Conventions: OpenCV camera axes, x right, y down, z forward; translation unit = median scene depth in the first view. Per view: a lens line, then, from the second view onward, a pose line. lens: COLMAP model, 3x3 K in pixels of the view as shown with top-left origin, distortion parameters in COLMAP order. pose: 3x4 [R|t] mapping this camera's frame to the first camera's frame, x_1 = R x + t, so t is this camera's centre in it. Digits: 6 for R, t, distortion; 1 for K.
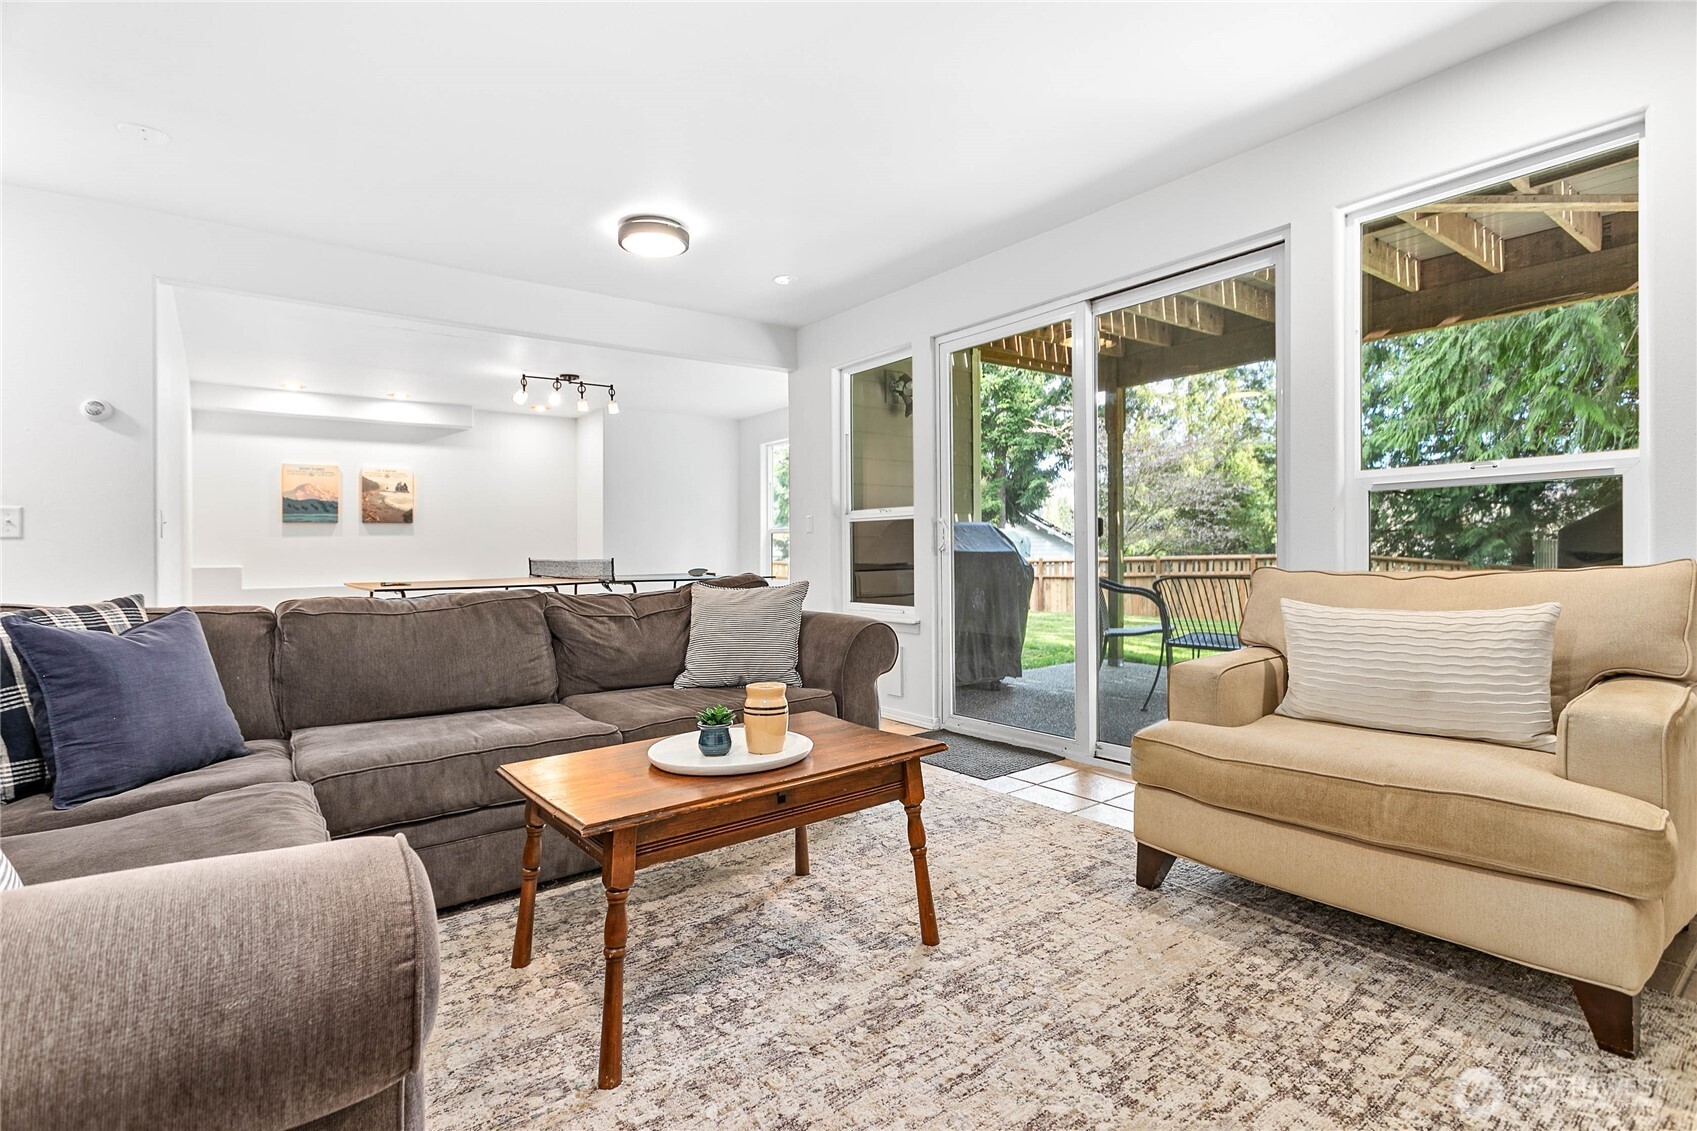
lens RADIAL K [[806.4, 0, 862.7], [0, 806.4, 539.5], [0, 0, 1]] dist [0.000334, 0.001502]
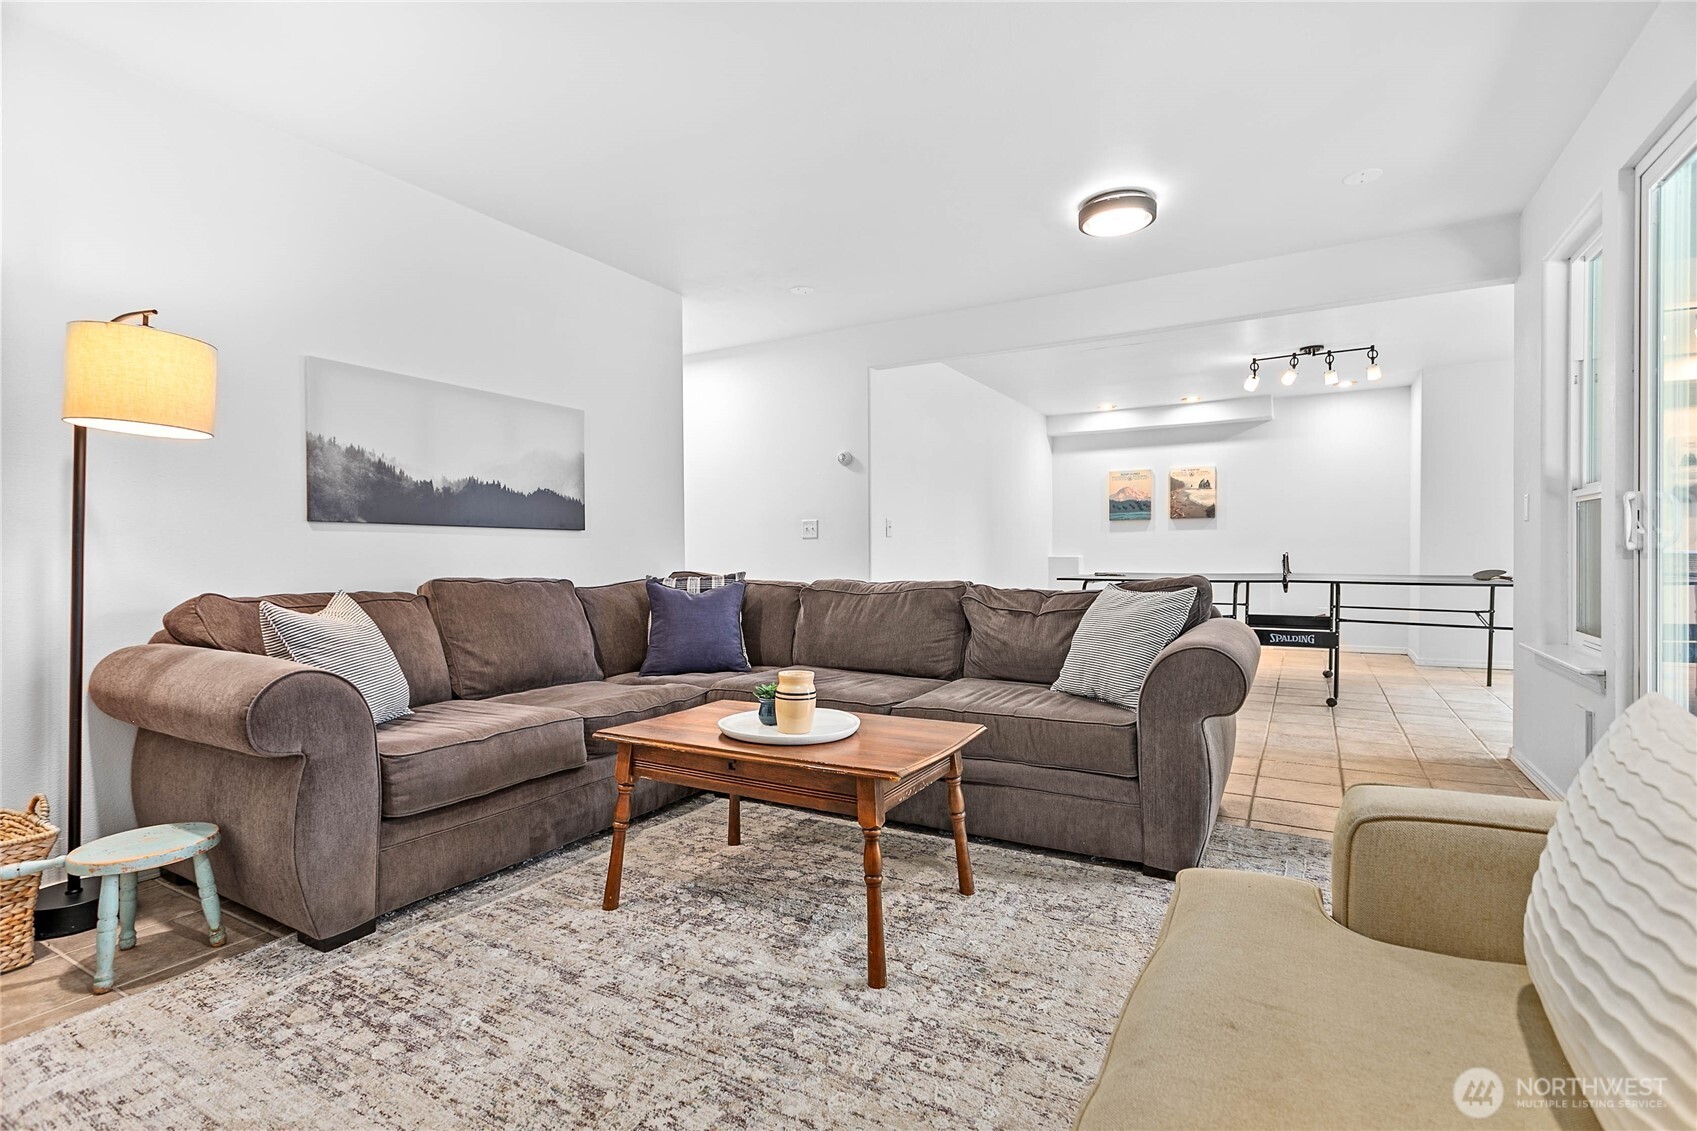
lens RADIAL K [[806.4, 0, 843.2], [0, 806.4, 565.3], [0, 0, 1]] dist [0.000334, 0.001502]
pose [[0.376016, 0.028874, -0.926163, 0.279745], [0.011316, 0.999297, 0.035748, -0.002060], [0.926544, -0.023923, 0.375425, 0.196850]]
